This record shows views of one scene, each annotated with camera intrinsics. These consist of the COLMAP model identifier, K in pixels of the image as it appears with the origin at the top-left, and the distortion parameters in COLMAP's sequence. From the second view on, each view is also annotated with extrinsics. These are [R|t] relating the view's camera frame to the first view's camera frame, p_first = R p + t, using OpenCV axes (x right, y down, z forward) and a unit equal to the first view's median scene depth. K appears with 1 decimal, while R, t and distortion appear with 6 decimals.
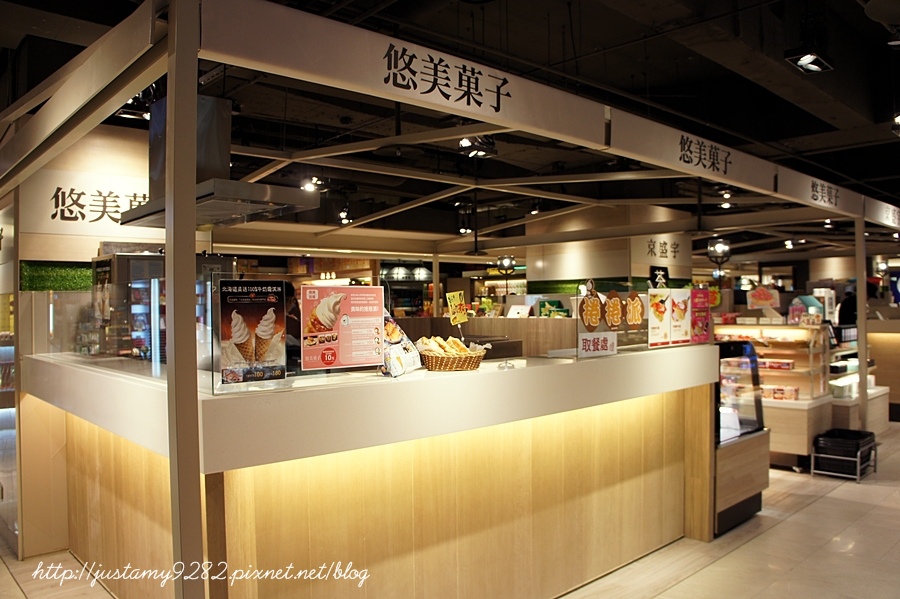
lens RADIAL K [[675.4, 0, 450.1], [0, 675.4, 301.3], [0, 0, 1]] dist [-0.049777, -0.002273]
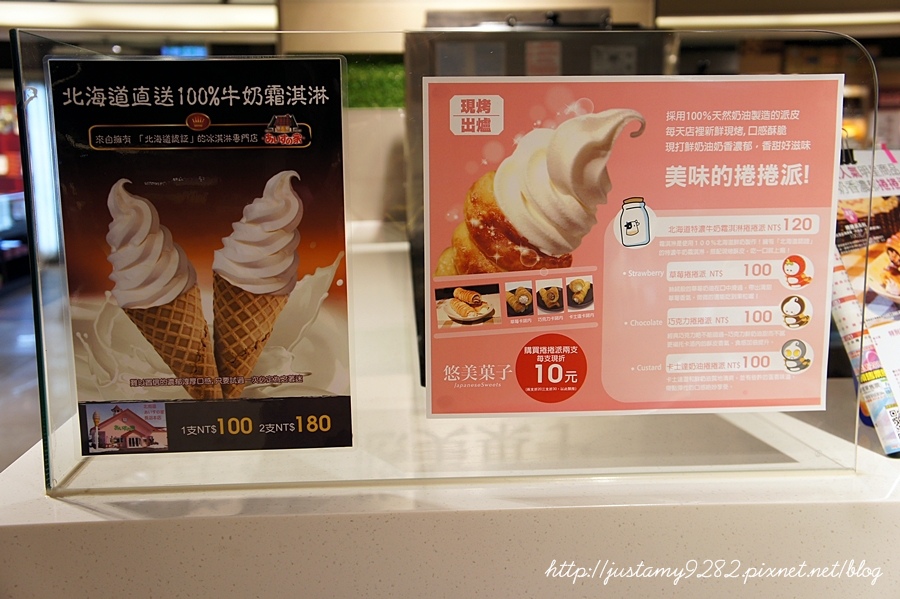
lens RADIAL K [[1020.6, 0, 450.8], [0, 1020.6, 301.4], [0, 0, 1]] dist [0.019860, 0.000000]
pose [[0.772051, 0.106889, -0.626507, 0.024687], [0.003138, 0.985103, 0.171937, -0.007437], [0.635553, -0.134710, 0.760215, 0.709052]]
